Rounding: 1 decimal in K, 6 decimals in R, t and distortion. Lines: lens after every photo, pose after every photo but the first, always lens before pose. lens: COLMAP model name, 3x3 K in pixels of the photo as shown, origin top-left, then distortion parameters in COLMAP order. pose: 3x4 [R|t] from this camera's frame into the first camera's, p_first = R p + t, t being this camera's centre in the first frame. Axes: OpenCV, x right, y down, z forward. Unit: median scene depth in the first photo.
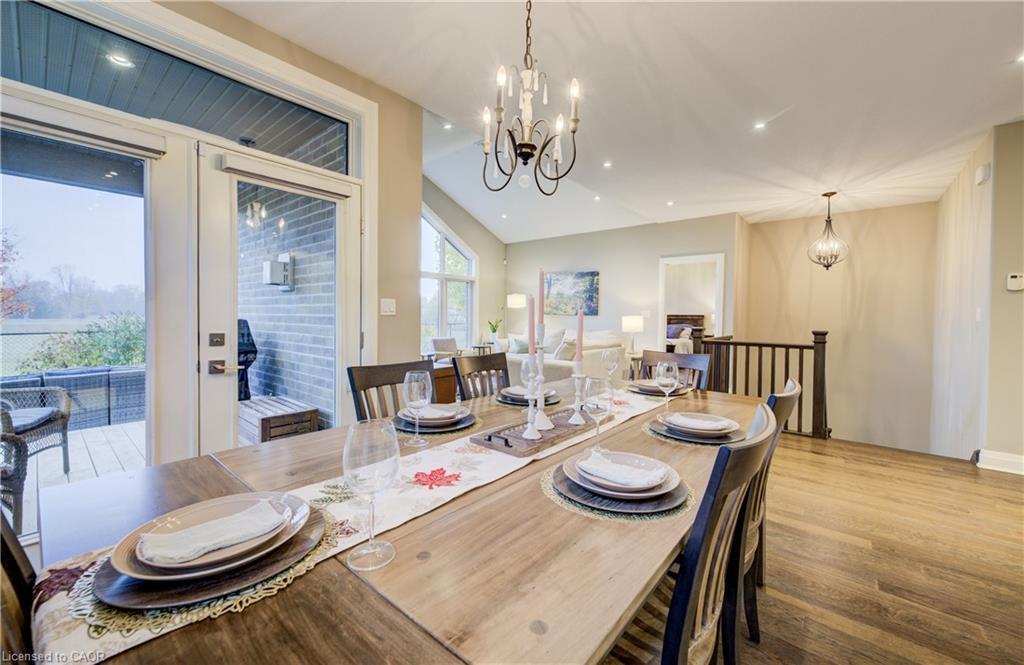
lens RADIAL K [[401.9, 0, 508.3], [0, 401.9, 321.0], [0, 0, 1]] dist [0.001060, 0.001087]
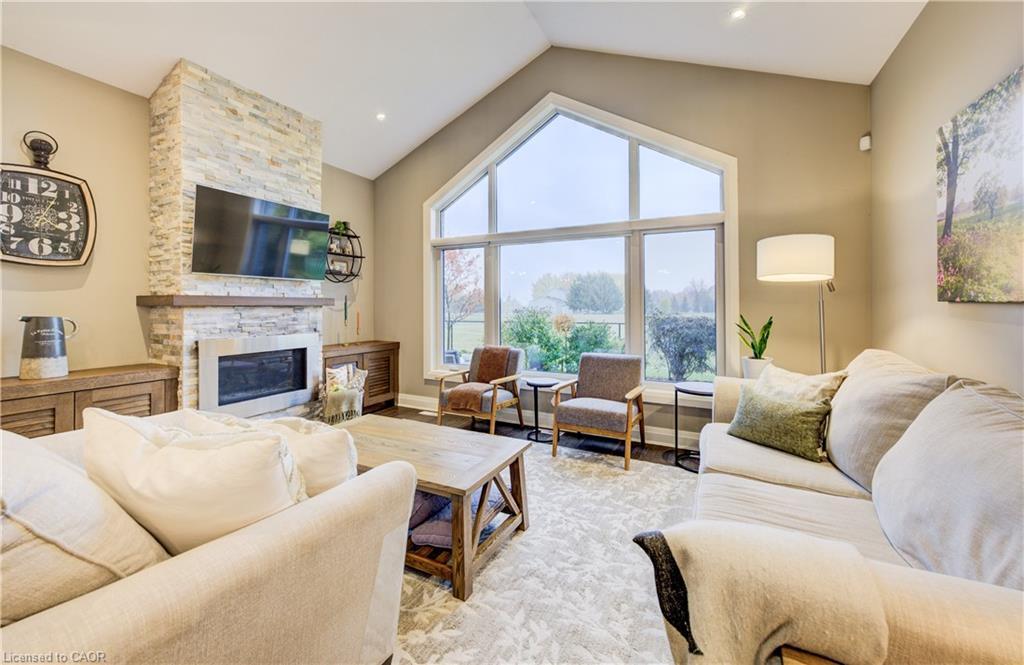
lens RADIAL K [[401.9, 0, 525.3], [0, 401.9, 302.9], [0, 0, 1]] dist [0.001060, 0.001087]
pose [[0.249637, -0.015962, -0.968208, 0.385195], [-0.012191, 0.999733, -0.019625, -0.011589], [0.968263, 0.016703, 0.249375, 1.064944]]
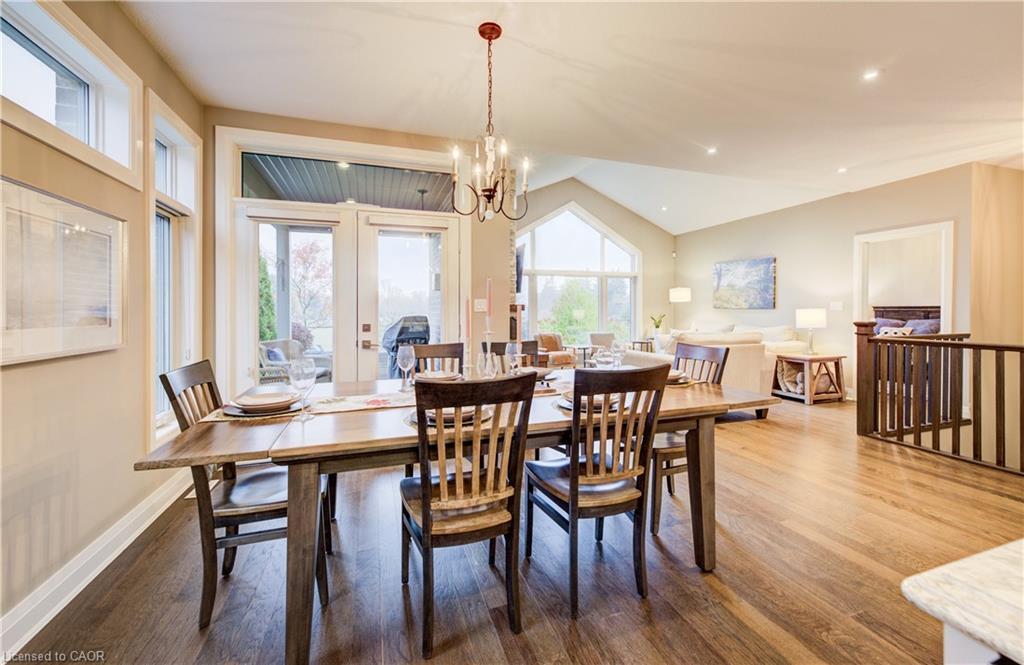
lens RADIAL K [[401.9, 0, 510.0], [0, 401.9, 310.5], [0, 0, 1]] dist [0.001060, 0.001087]
pose [[0.859436, -0.014693, -0.511032, 0.235001], [0.006218, 0.999813, -0.018287, 0.003300], [0.511205, 0.012539, 0.859367, -0.044714]]
